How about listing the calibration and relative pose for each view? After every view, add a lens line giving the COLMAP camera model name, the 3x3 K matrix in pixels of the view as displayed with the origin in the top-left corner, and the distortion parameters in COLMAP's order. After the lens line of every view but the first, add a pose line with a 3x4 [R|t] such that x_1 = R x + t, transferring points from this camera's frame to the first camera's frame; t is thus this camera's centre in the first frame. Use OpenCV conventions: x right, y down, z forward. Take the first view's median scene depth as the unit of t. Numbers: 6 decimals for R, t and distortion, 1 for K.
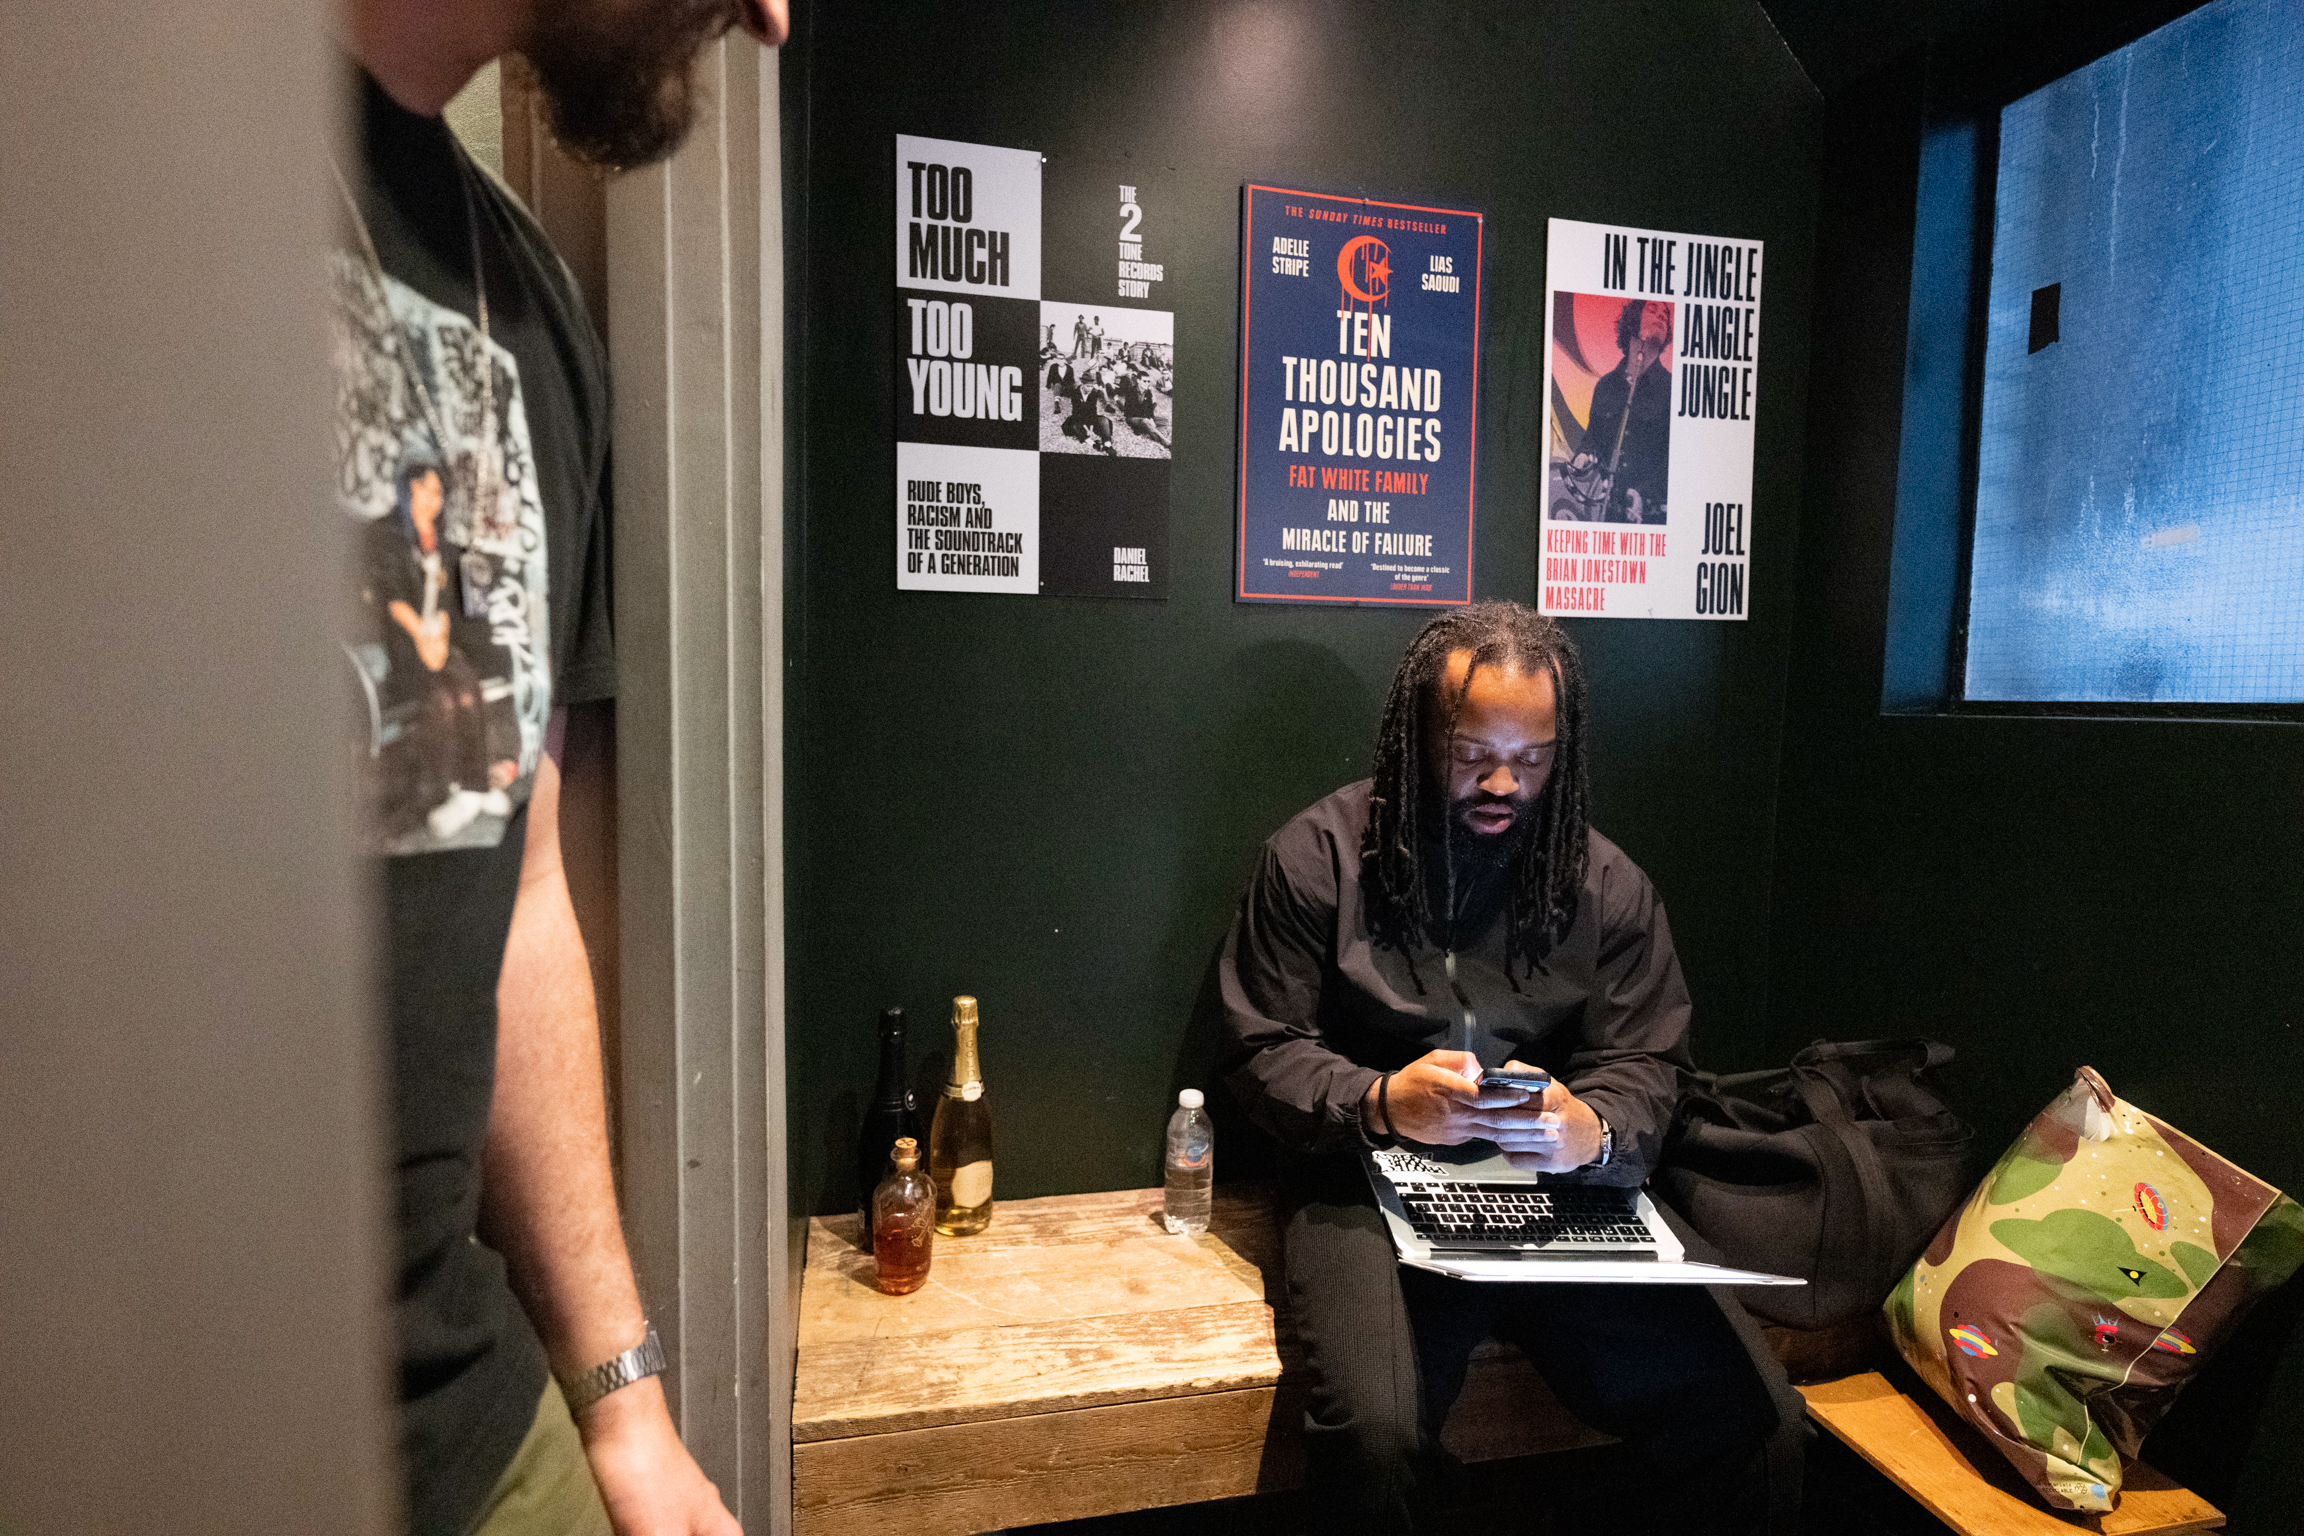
lens RADIAL K [[1202.7, 0, 1149.0], [0, 1202.7, 777.2], [0, 0, 1]] dist [0.000332, 0.003386]
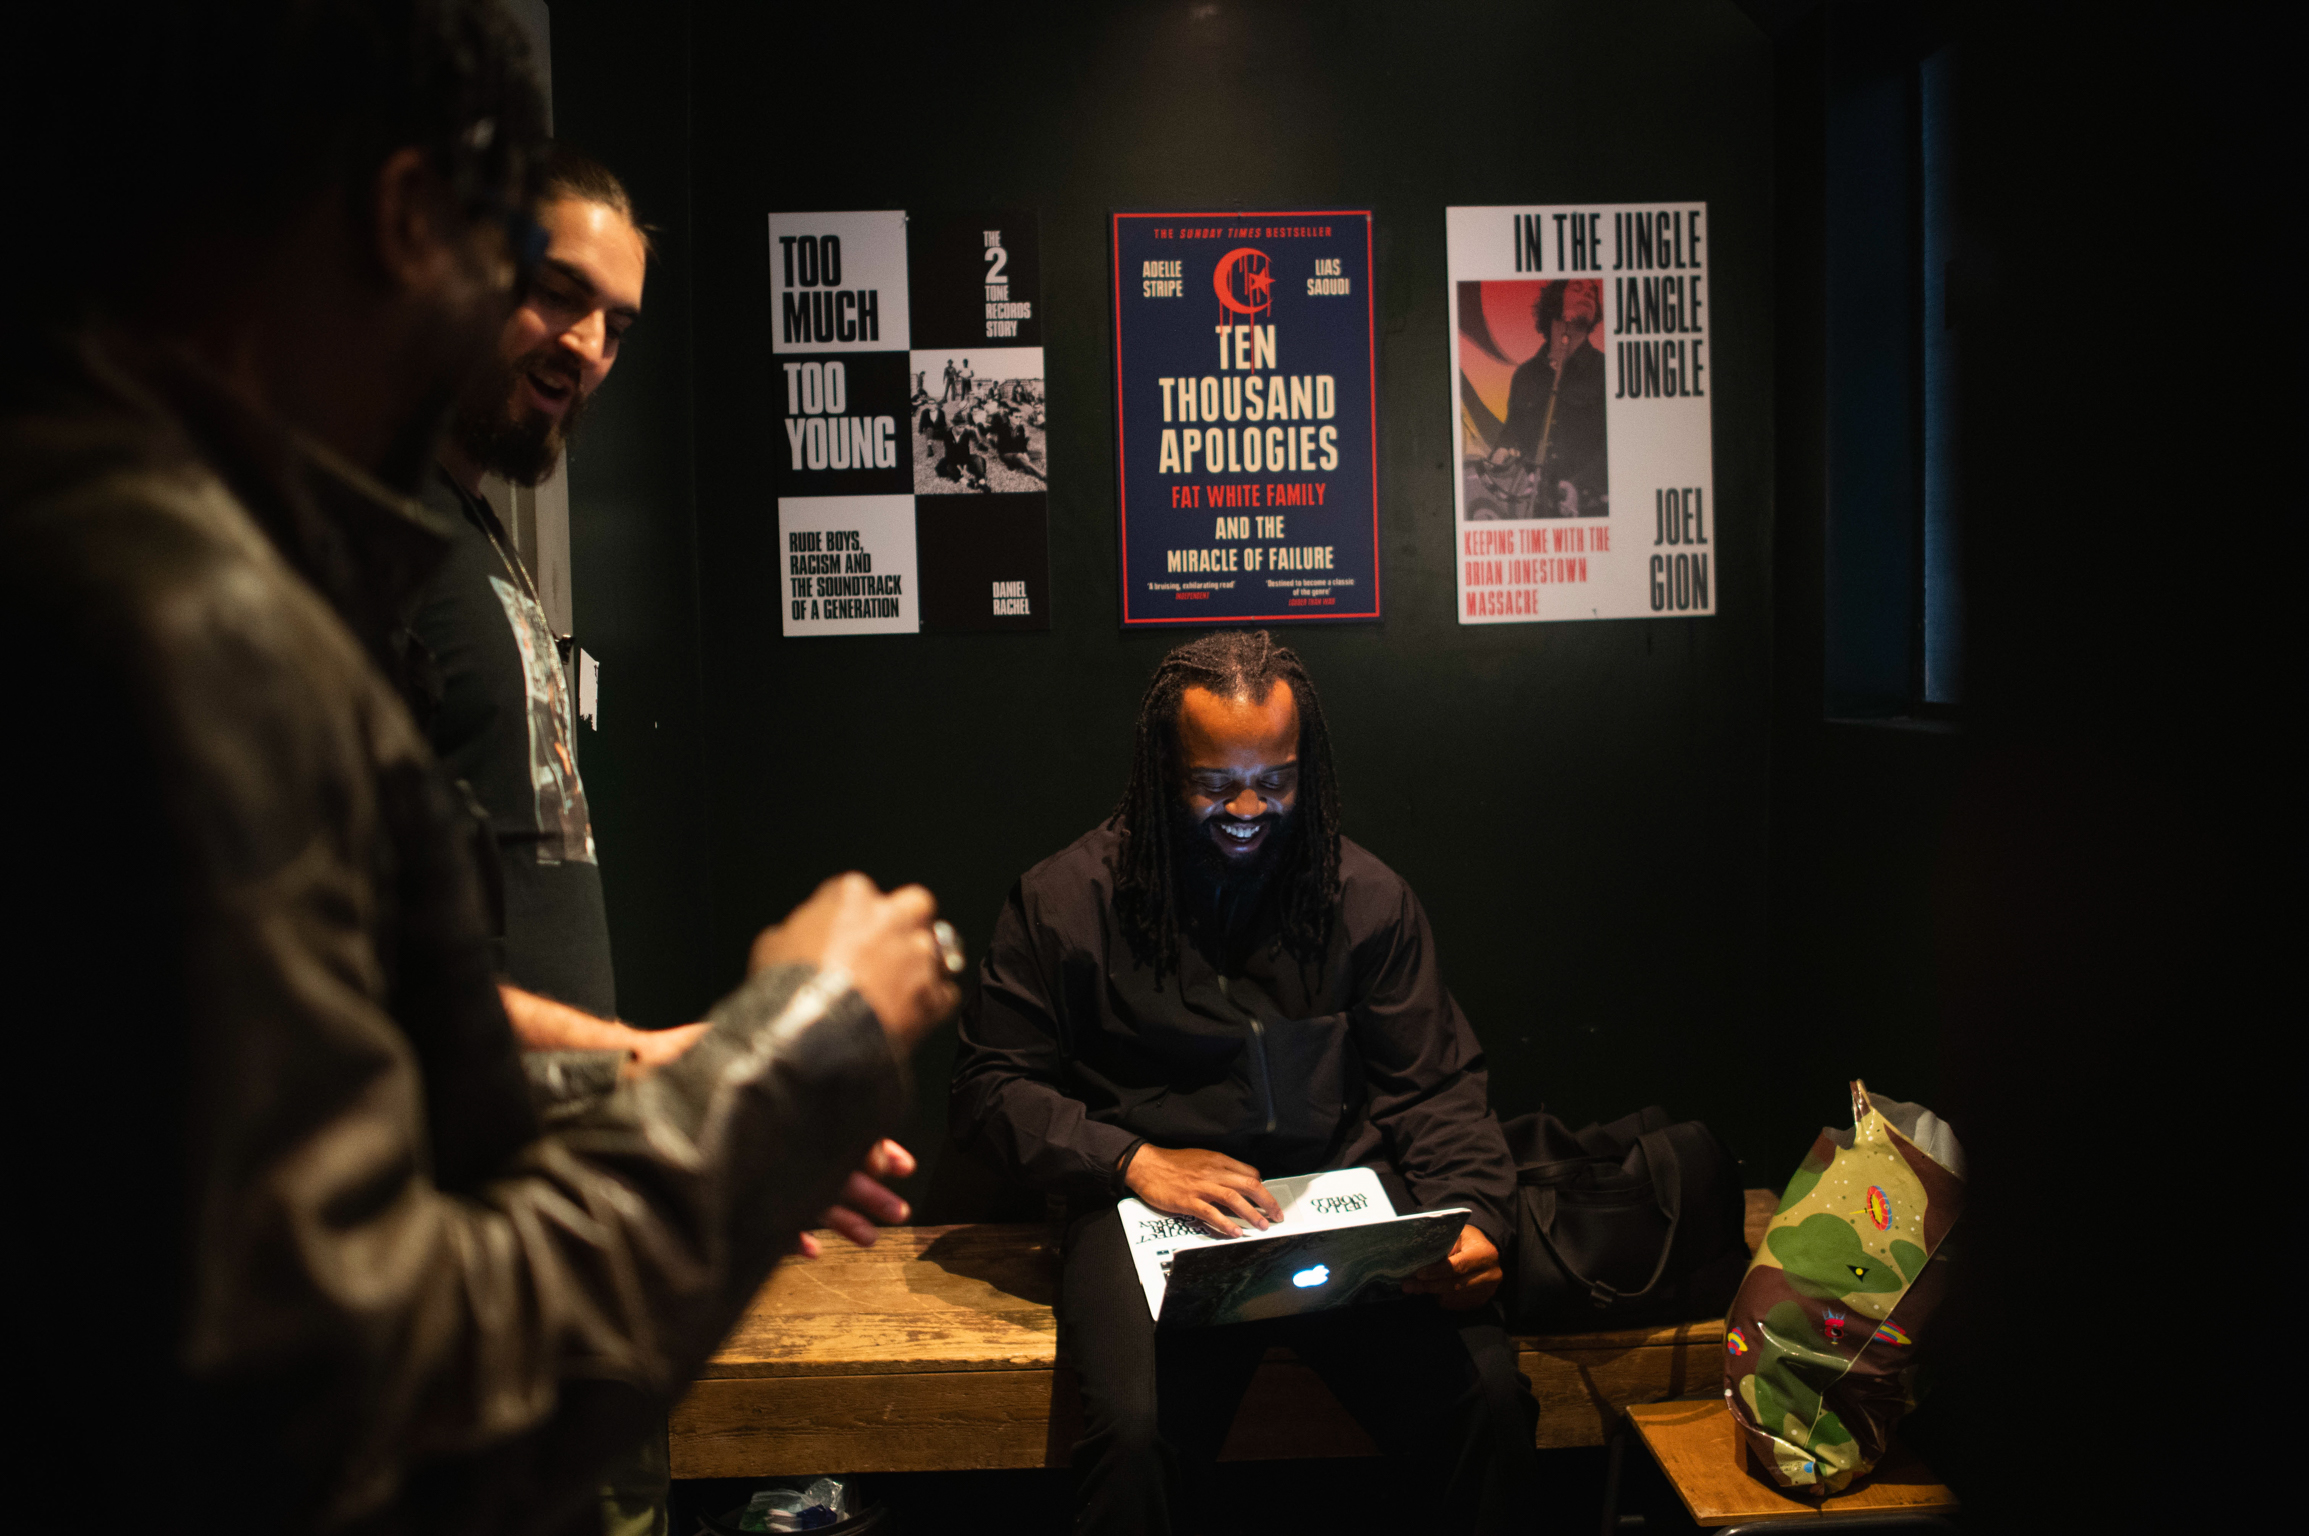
lens RADIAL K [[1896.3, 0, 1129.9], [0, 1896.3, 765.5], [0, 0, 1]] dist [-0.076624, 0.067637]
pose [[0.979854, -0.027010, -0.197881, 0.399328], [0.027172, 0.999629, -0.001897, -0.031540], [0.197858, -0.003517, 0.980224, -0.543188]]
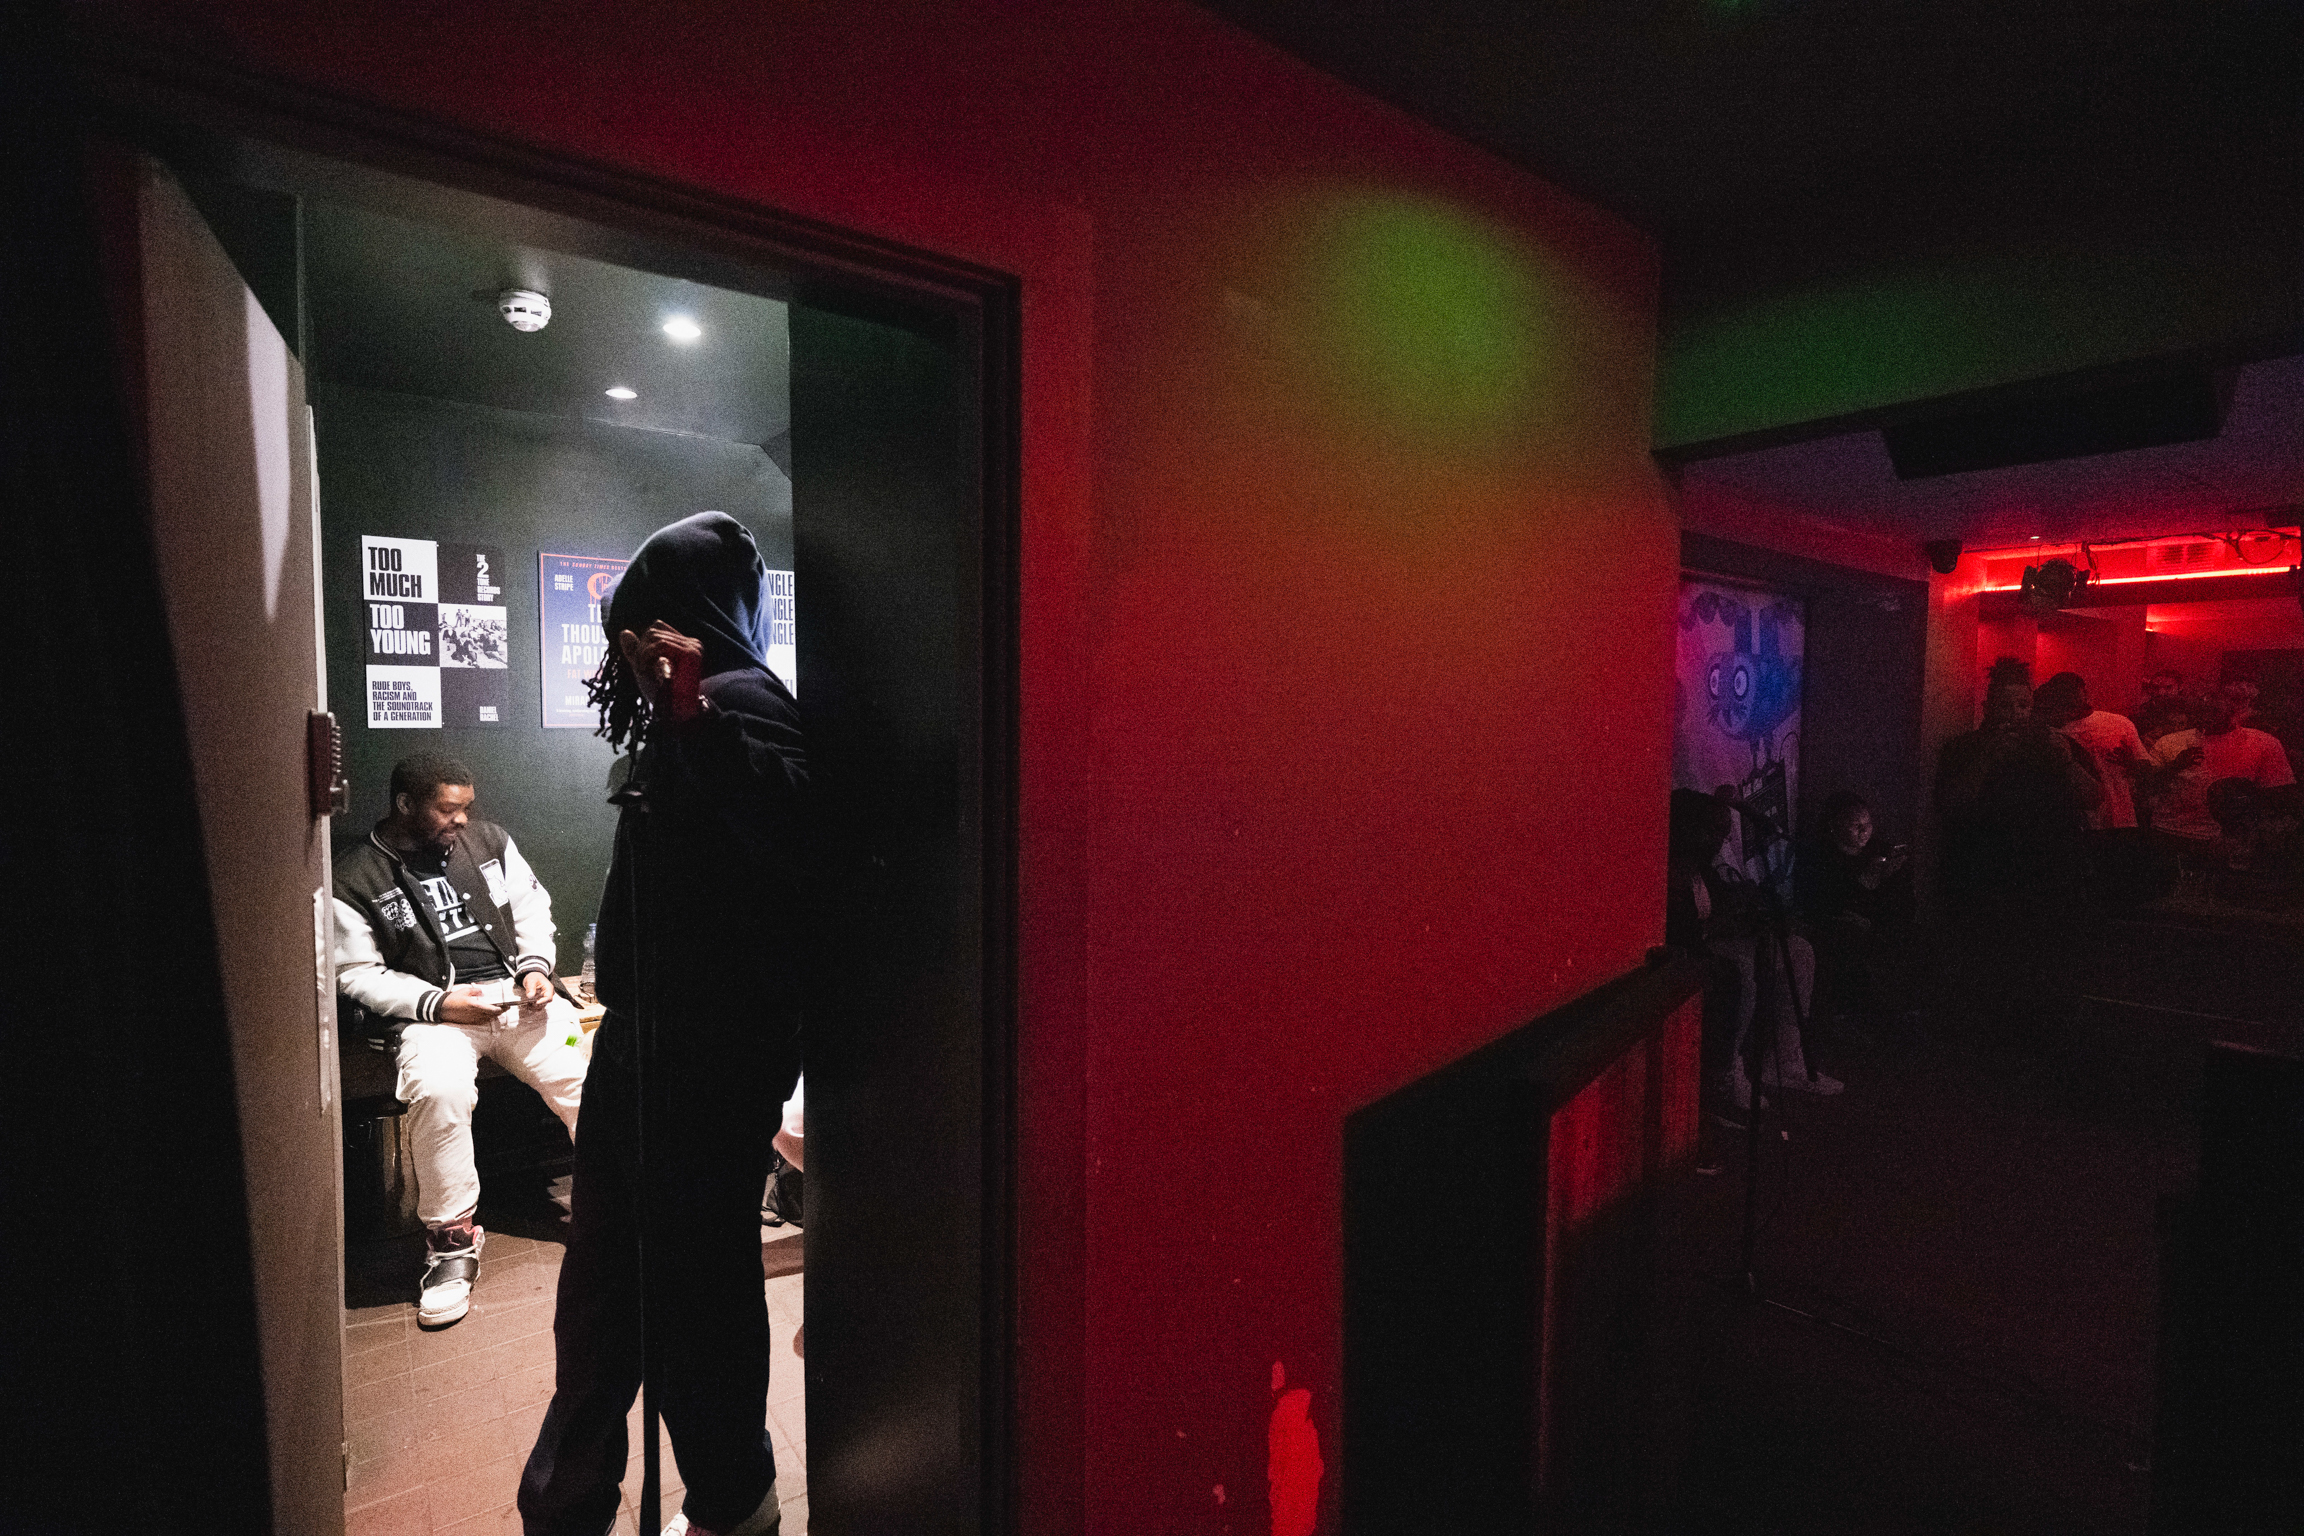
lens RADIAL K [[1112.4, 0, 1162.6], [0, 1112.4, 765.7], [0, 0, 1]] dist [0.001725, 0.003425]
pose [[0.914807, -0.027644, 0.402945, 0.312657], [0.030748, 0.999526, -0.001235, -0.033535], [-0.402720, 0.013520, 0.915223, -1.525964]]
